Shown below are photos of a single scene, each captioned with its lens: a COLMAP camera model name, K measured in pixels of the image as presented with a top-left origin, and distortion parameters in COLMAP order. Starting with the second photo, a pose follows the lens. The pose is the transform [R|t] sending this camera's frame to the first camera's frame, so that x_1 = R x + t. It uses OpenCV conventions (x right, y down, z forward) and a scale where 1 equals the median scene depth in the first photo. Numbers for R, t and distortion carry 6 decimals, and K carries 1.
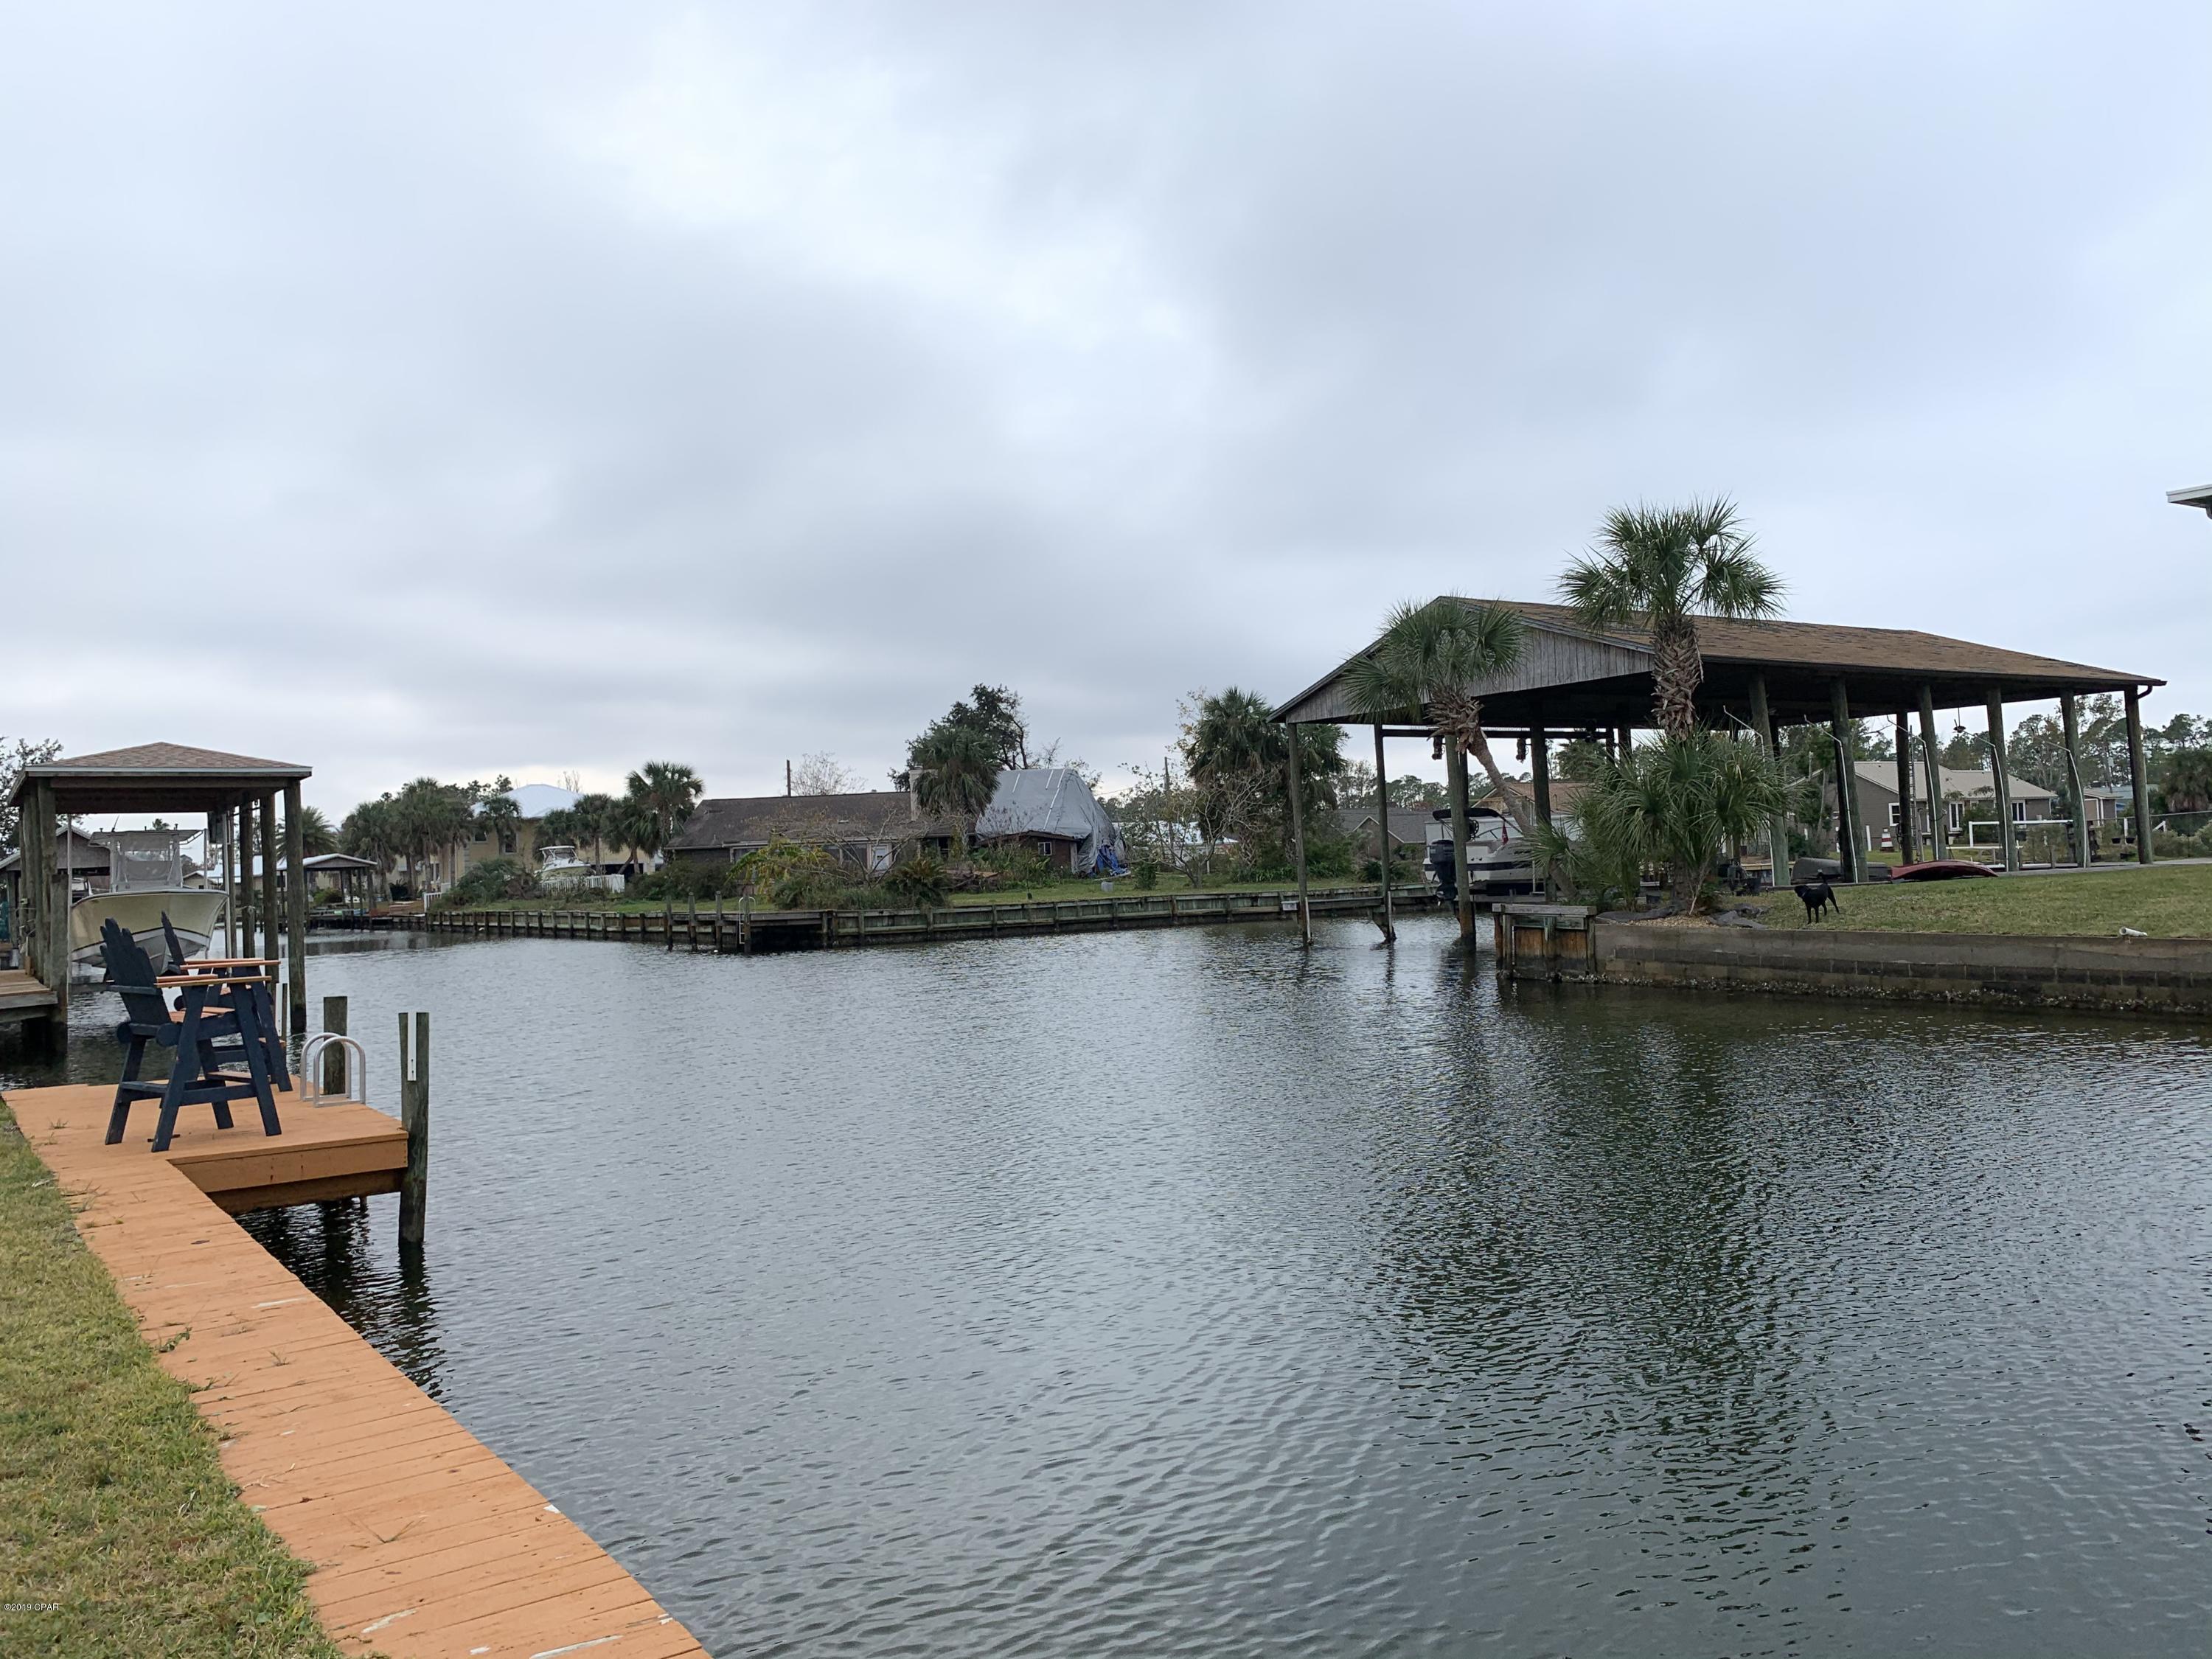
lens RADIAL K [[1680.7, 0, 1105.4], [0, 1680.7, 815.1], [0, 0, 1]] dist [0.041257, -0.014081]
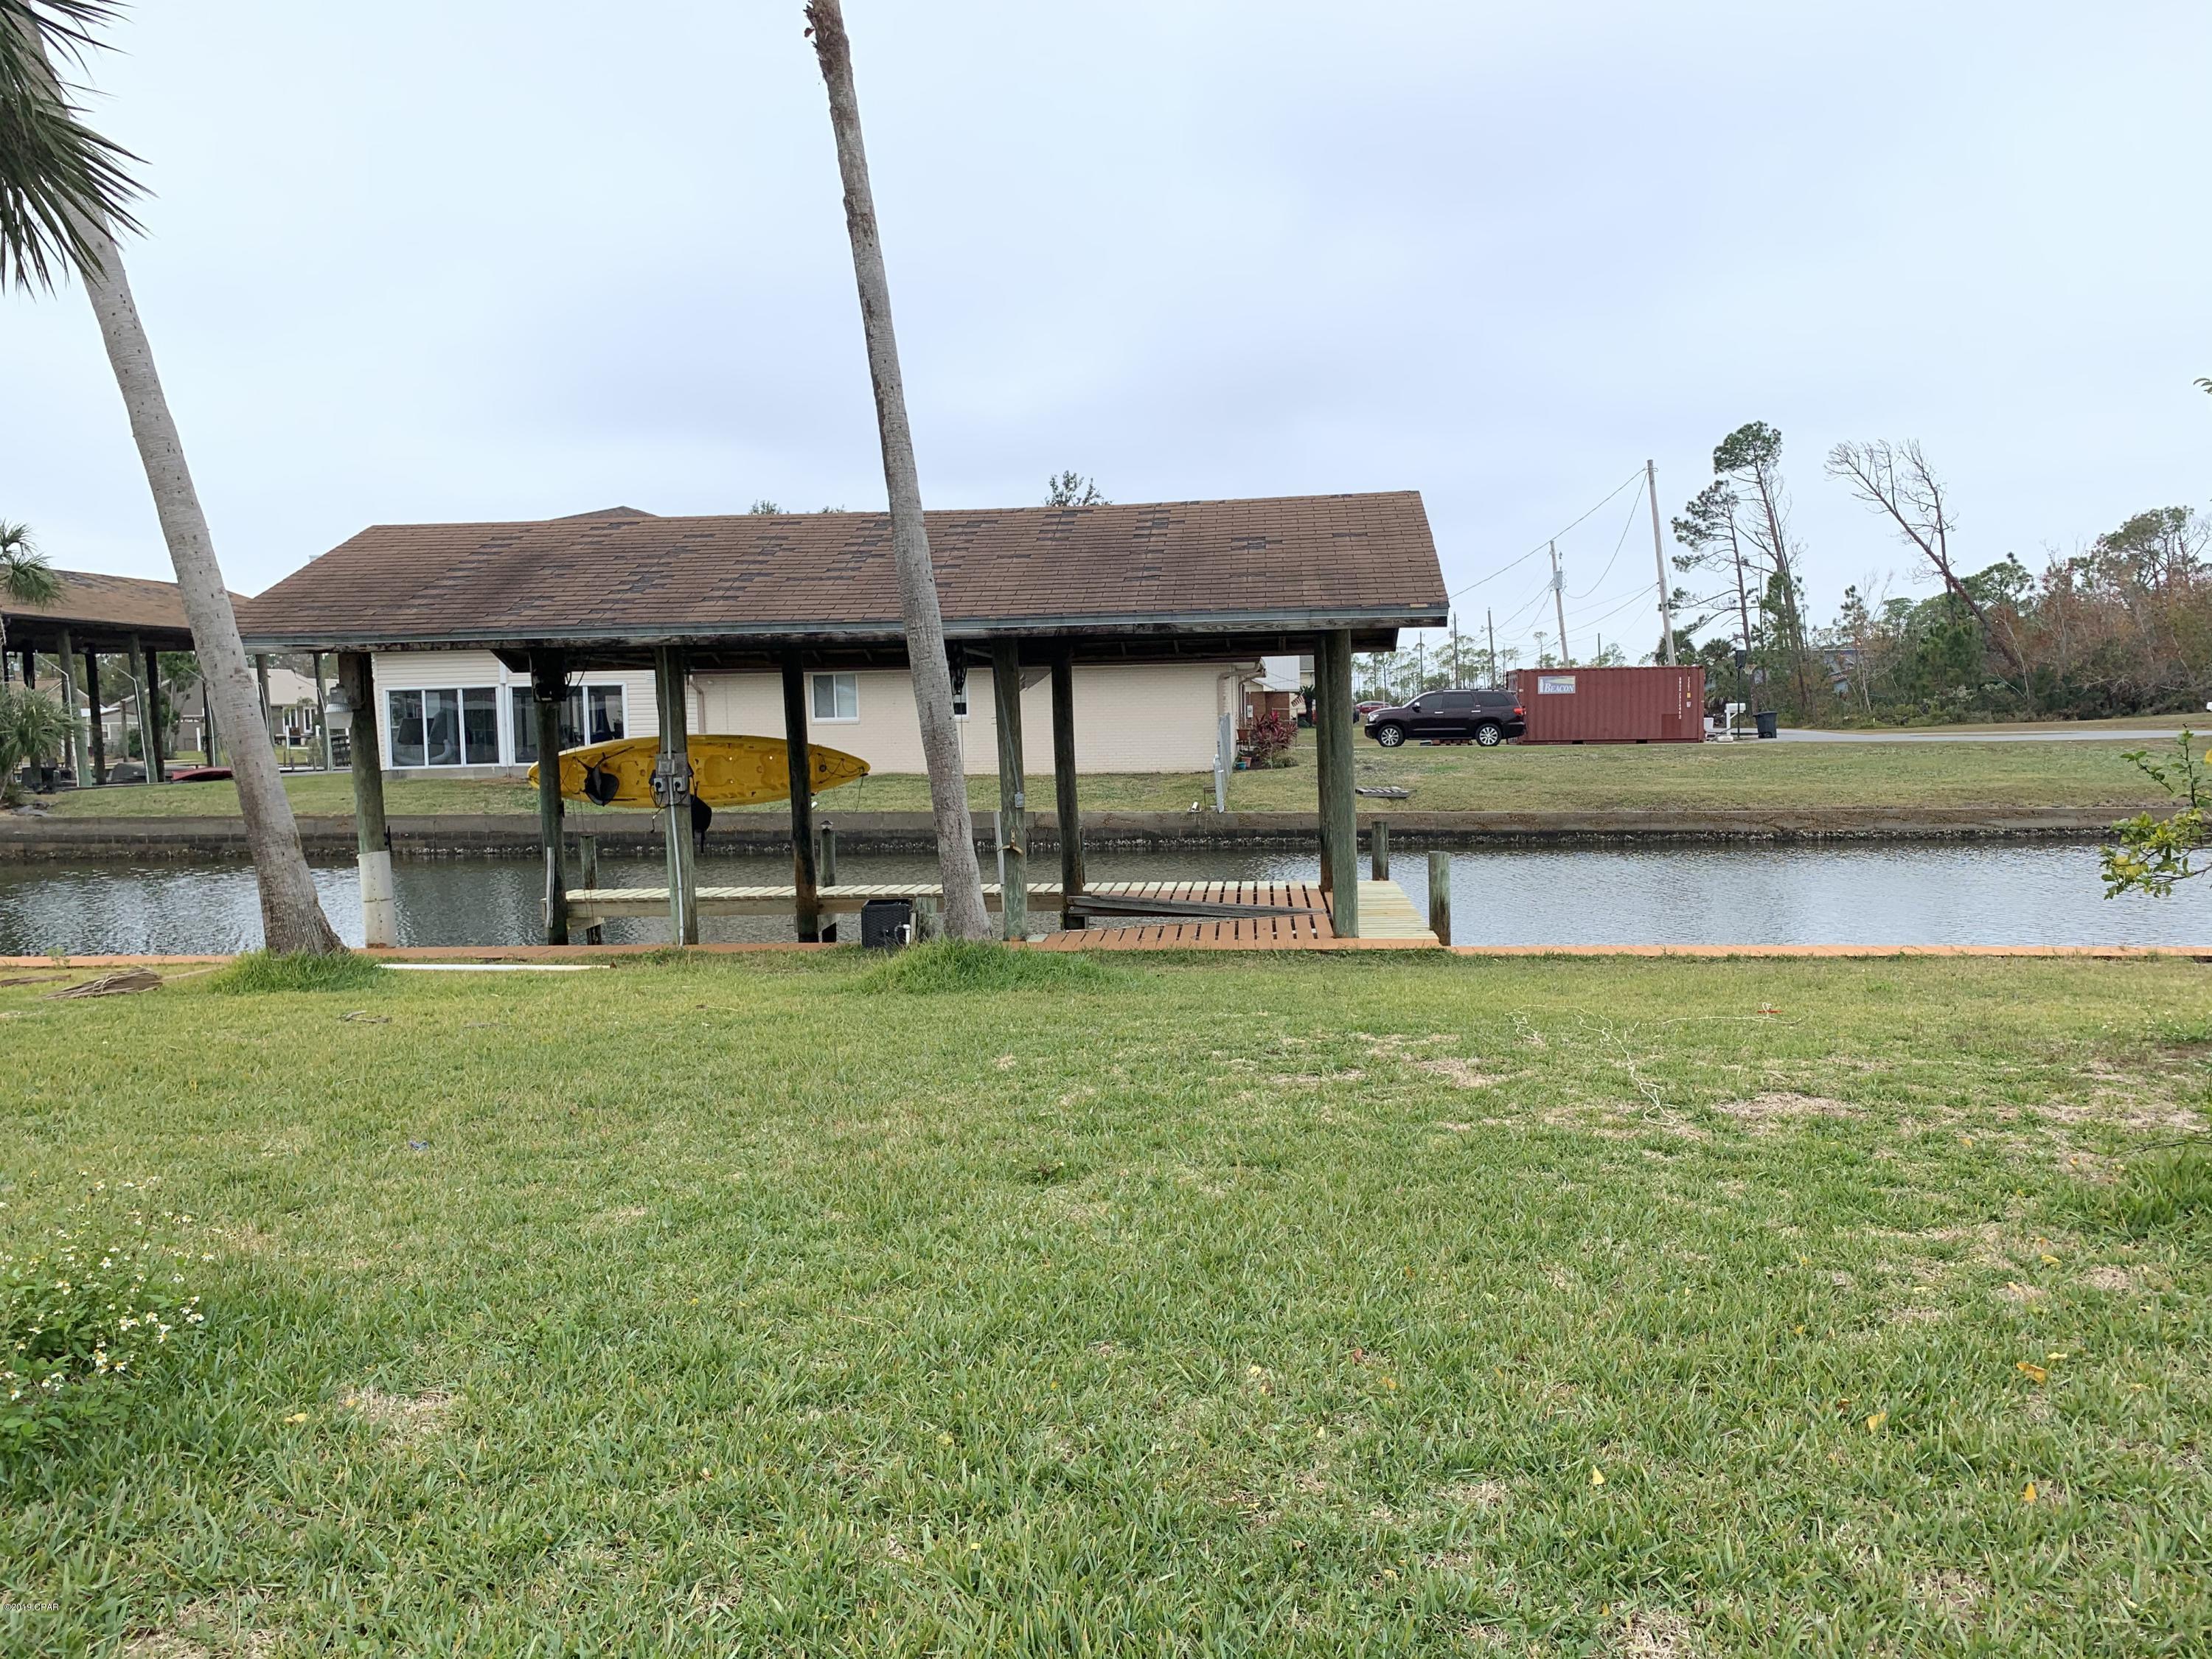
lens RADIAL K [[1680.7, 0, 1108.1], [0, 1680.7, 818.3], [0, 0, 1]] dist [0.041257, -0.014081]
pose [[0.642232, -0.025144, 0.766098, -0.177467], [-0.027197, 0.998085, 0.055558, -0.043179], [-0.766028, -0.056517, 0.640318, -0.725329]]
